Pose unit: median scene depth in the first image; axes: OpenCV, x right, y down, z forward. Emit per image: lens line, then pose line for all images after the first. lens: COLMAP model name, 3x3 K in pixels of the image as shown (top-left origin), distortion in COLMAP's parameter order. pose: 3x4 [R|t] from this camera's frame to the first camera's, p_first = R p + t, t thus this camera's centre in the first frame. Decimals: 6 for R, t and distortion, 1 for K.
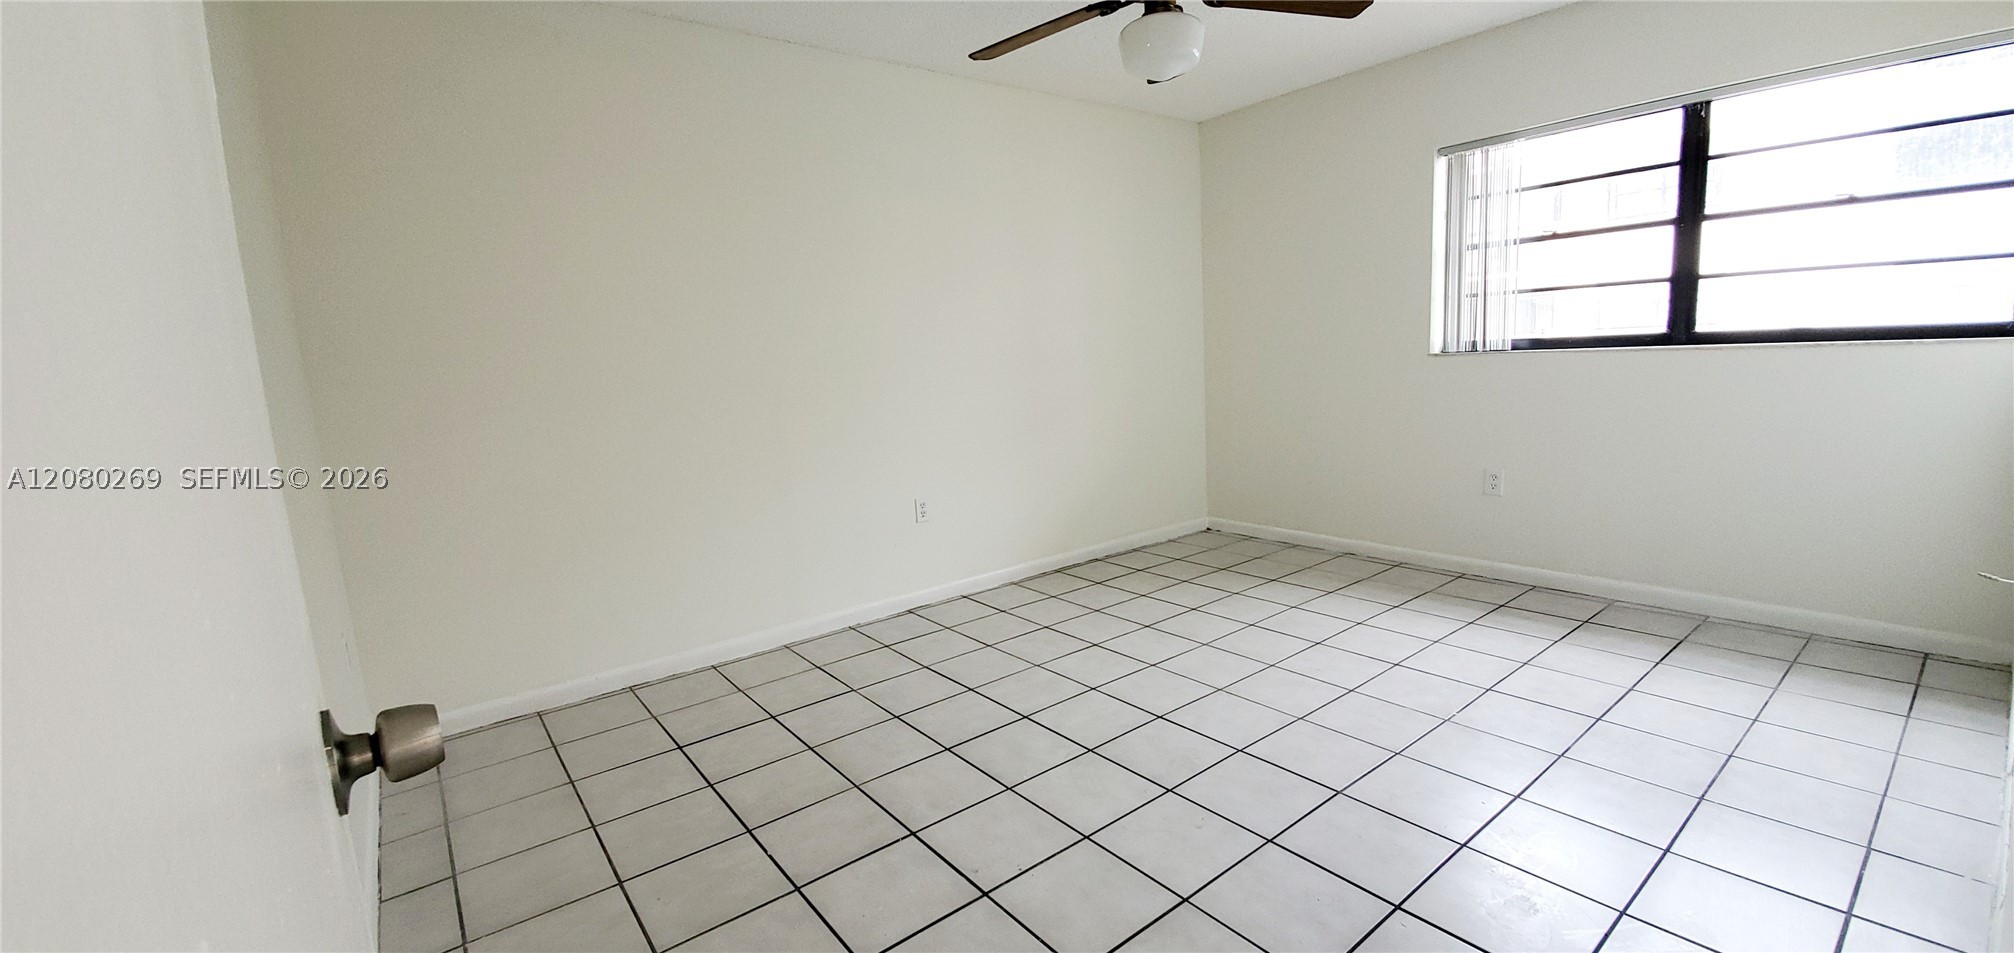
lens RADIAL K [[793.0, 0, 1012.7], [0, 793.0, 473.3], [0, 0, 1]] dist [0.002488, -0.012348]
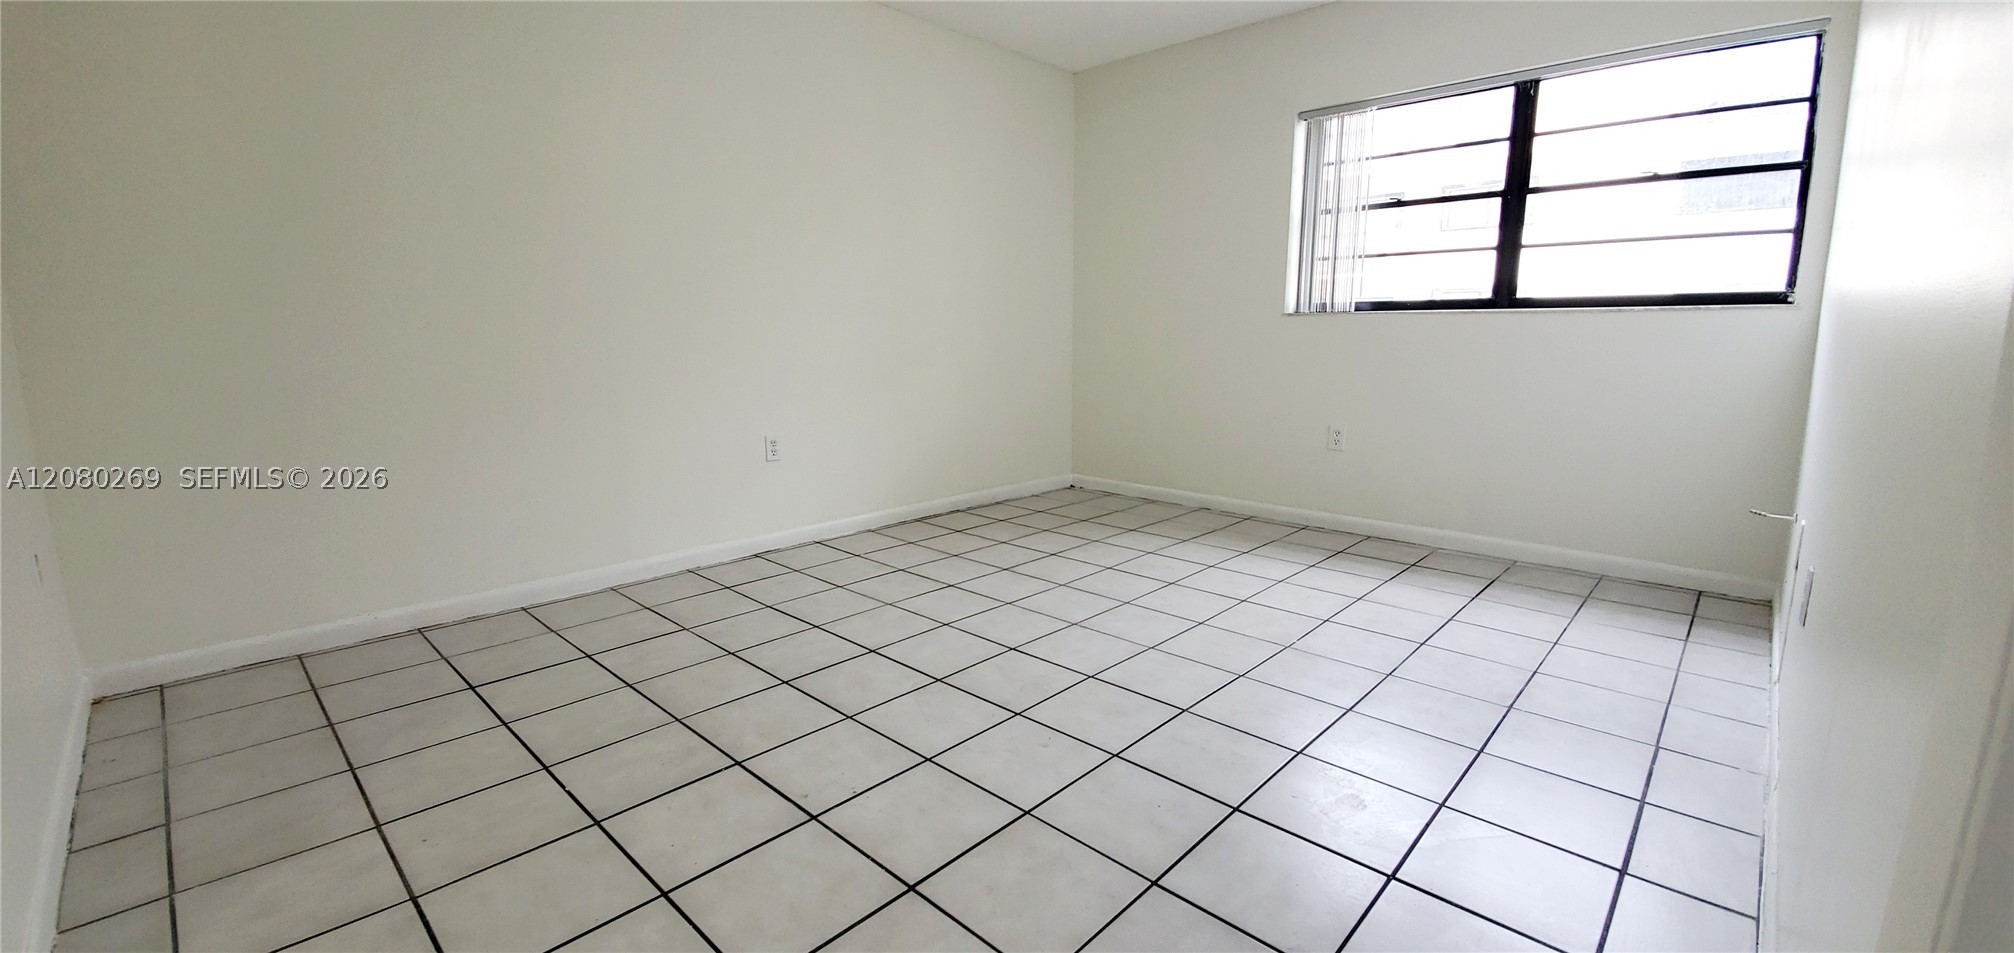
lens RADIAL K [[793.0, 0, 1012.7], [0, 793.0, 473.3], [0, 0, 1]] dist [0.002488, -0.012348]
pose [[0.986963, 0.024421, 0.159082, 0.021258], [-0.027817, 0.999430, 0.019154, 0.060941], [-0.158523, -0.023329, 0.987080, 0.036712]]
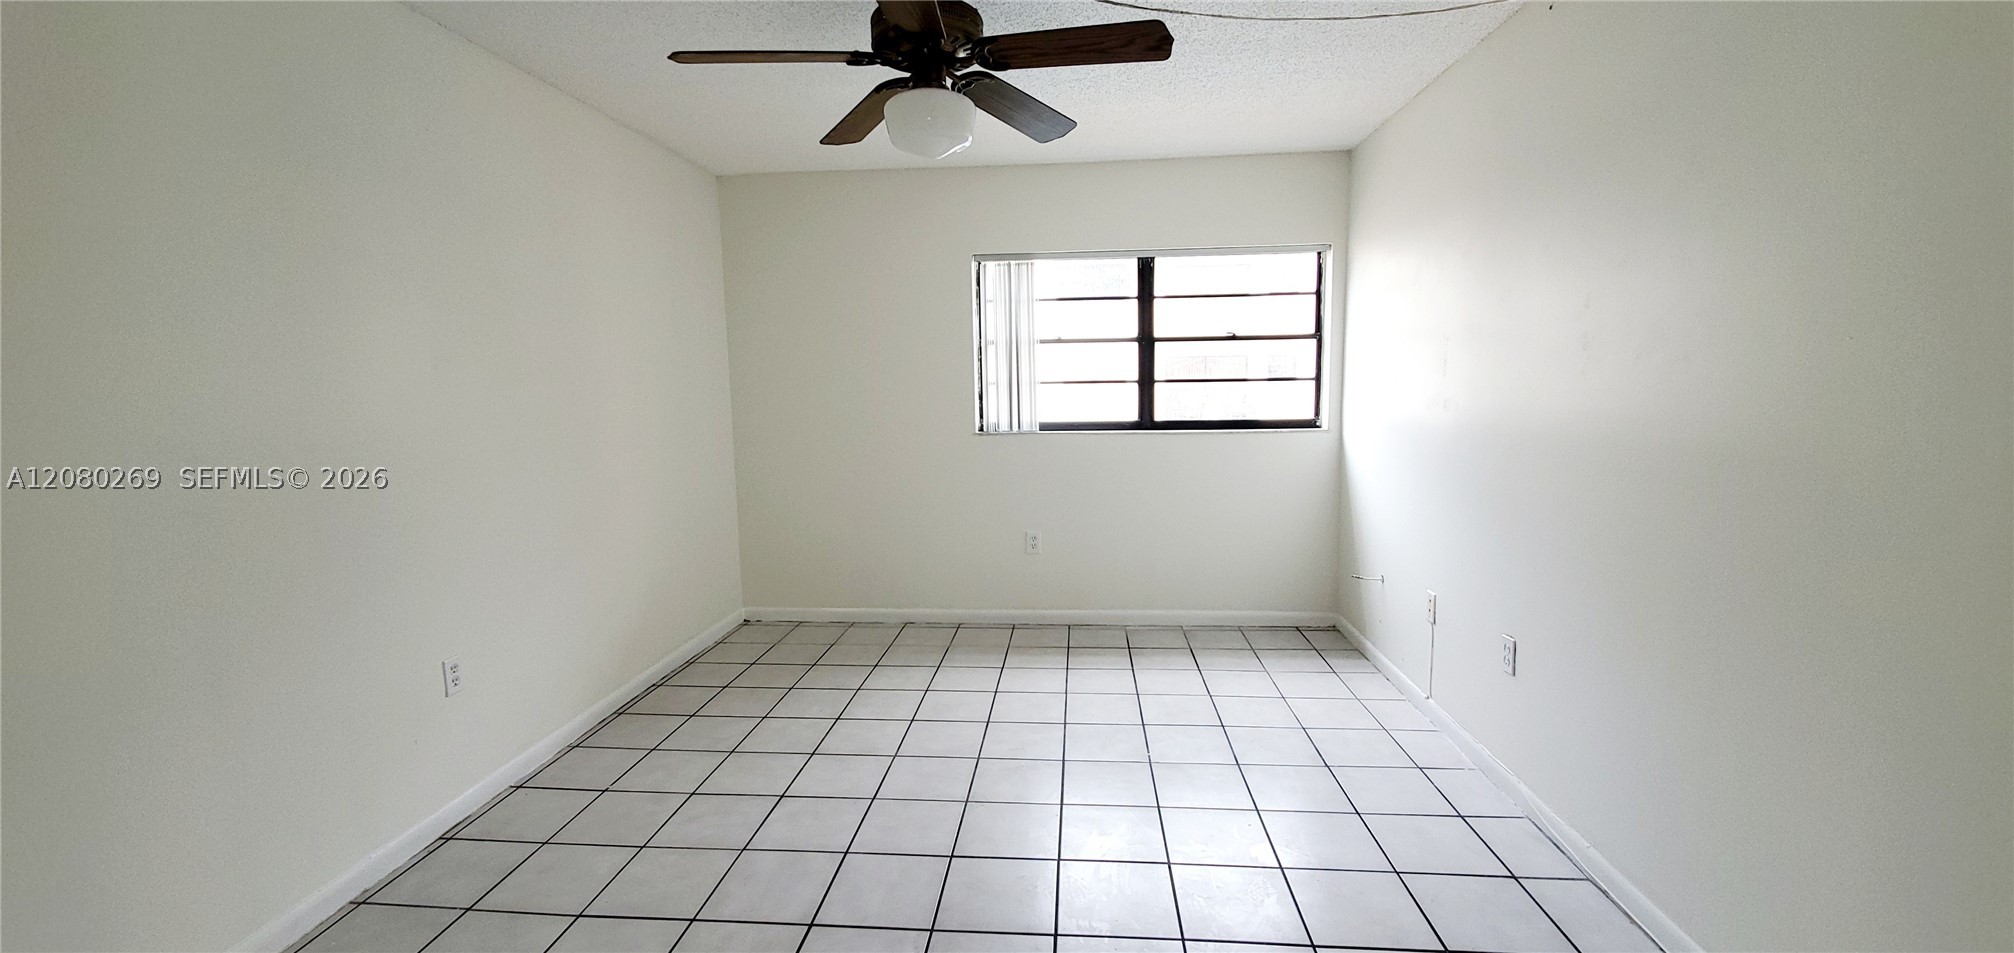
lens RADIAL K [[793.0, 0, 1012.7], [0, 793.0, 473.3], [0, 0, 1]] dist [0.002488, -0.012348]
pose [[0.681867, -0.039941, 0.730385, -0.327912], [0.089397, 0.995573, -0.029015, -0.072297], [-0.725993, 0.085079, 0.682419, 0.252328]]
